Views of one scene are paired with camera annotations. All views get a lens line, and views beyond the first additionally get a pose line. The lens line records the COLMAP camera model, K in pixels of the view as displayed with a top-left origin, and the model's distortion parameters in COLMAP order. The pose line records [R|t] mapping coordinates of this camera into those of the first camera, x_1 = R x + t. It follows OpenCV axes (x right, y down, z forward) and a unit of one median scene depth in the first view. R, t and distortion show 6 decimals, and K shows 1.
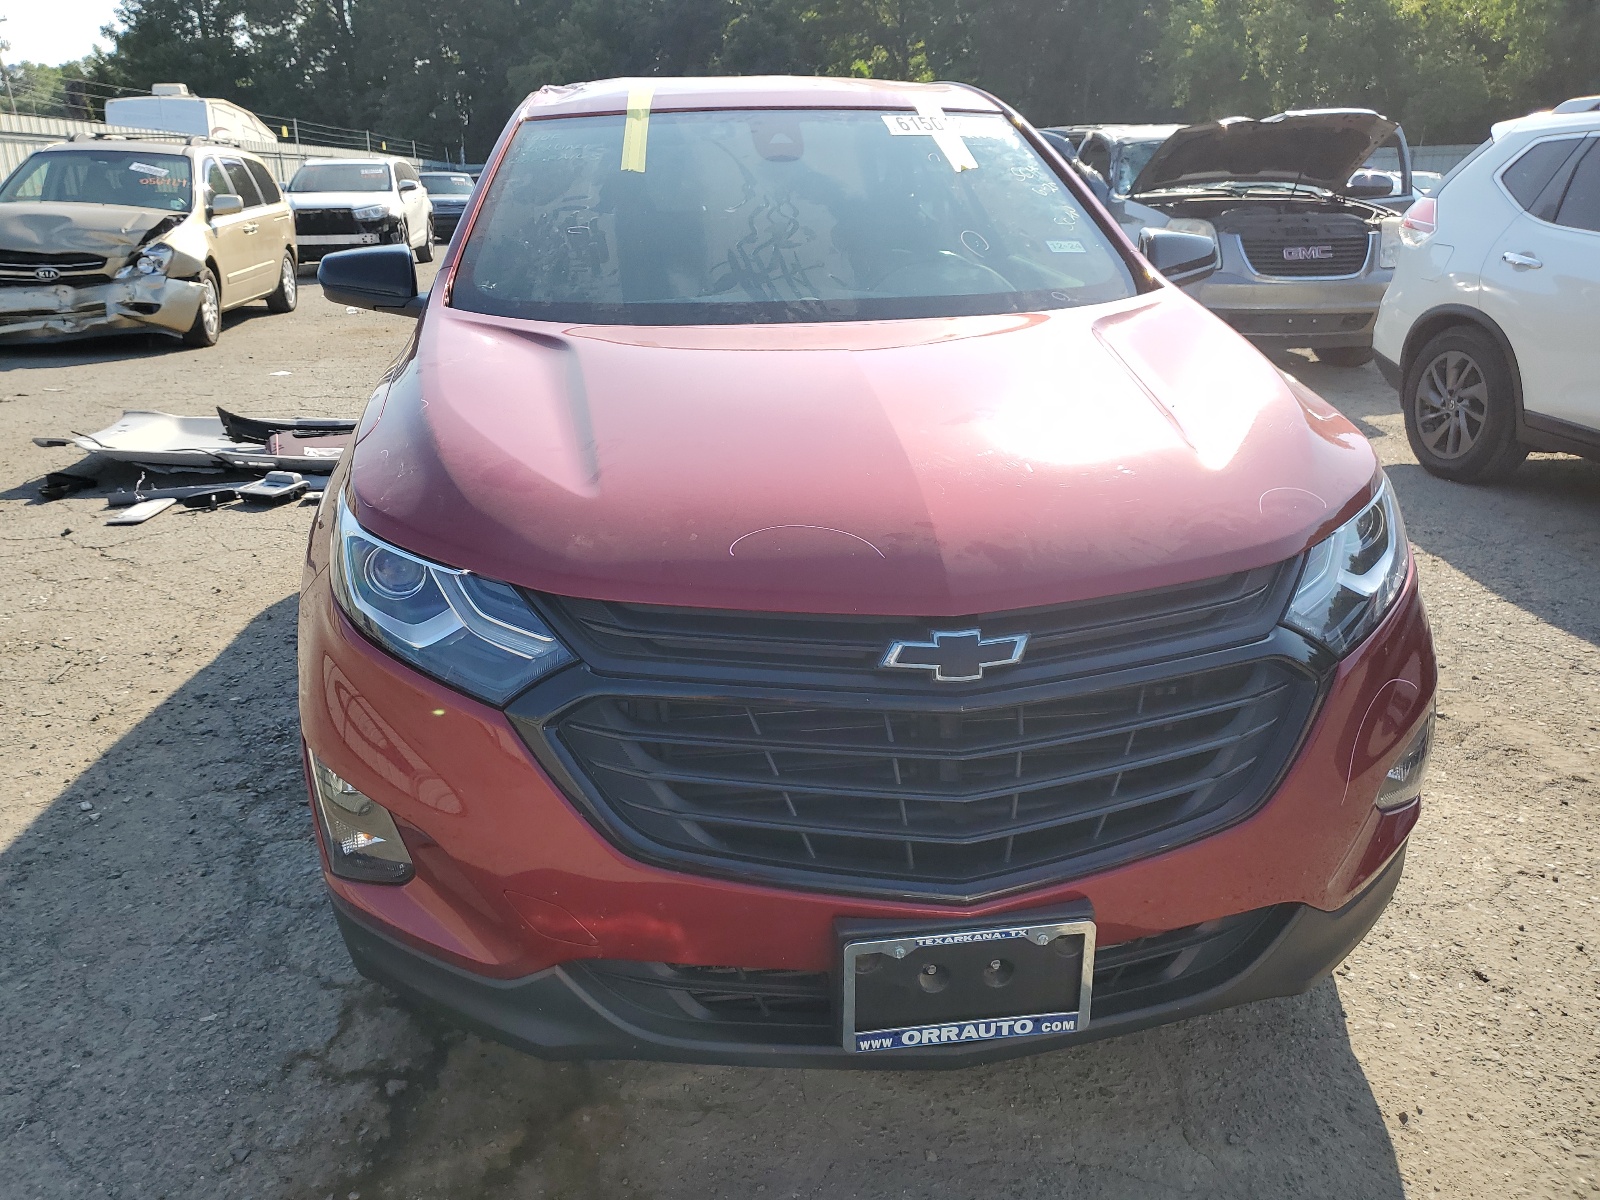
lens RADIAL K [[1225.5, 0, 800.0], [0, 1225.5, 600.0], [0, 0, 1]] dist [0.010630, 0.001814]
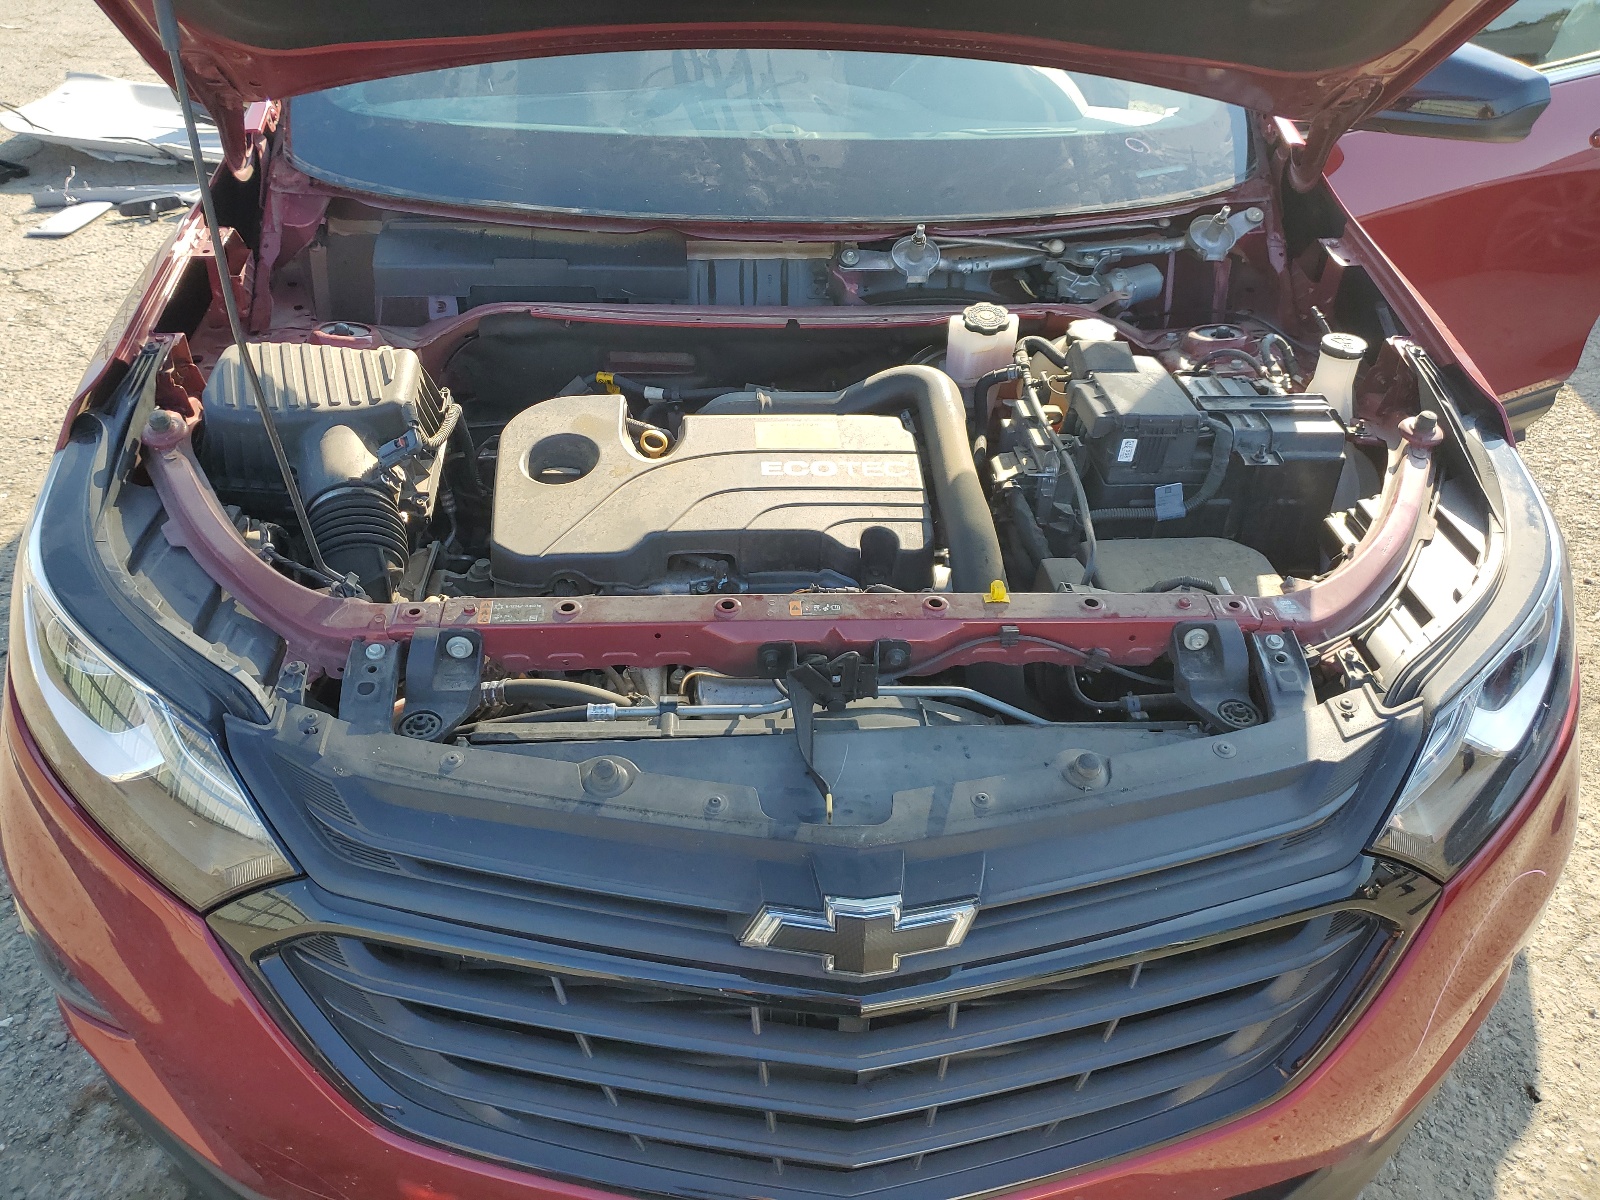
lens RADIAL K [[1225.5, 0, 800.0], [0, 1225.5, 600.0], [0, 0, 1]] dist [0.010630, 0.001814]
pose [[0.996698, 0.076626, -0.026874, 0.065597], [-0.066857, 0.962208, 0.263982, -0.194831], [0.046087, -0.261313, 0.964153, 0.272942]]
